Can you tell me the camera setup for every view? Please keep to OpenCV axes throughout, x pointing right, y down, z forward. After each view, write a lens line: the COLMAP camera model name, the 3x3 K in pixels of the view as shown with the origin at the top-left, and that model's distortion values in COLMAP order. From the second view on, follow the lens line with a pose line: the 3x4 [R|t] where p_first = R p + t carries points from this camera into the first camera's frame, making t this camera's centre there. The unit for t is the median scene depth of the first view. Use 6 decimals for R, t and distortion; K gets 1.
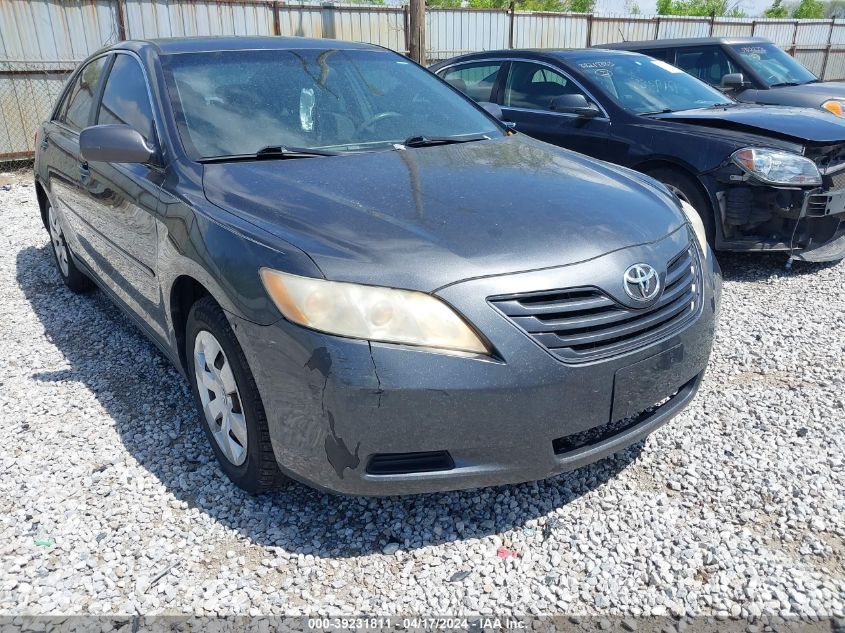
lens RADIAL K [[644.4, 0, 422.5], [0, 644.4, 316.5], [0, 0, 1]] dist [0.009550, 0.016000]
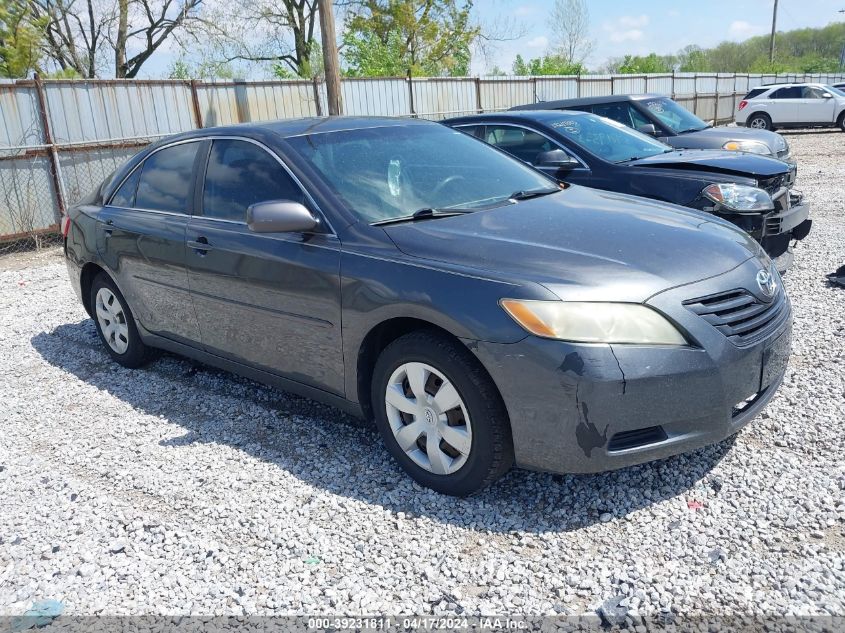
lens RADIAL K [[644.4, 0, 422.5], [0, 644.4, 316.5], [0, 0, 1]] dist [0.009550, 0.016000]
pose [[0.981827, -0.103927, 0.158792, -0.296582], [0.117218, 0.990137, -0.076739, 0.017945], [-0.149251, 0.093958, 0.984325, -0.107587]]
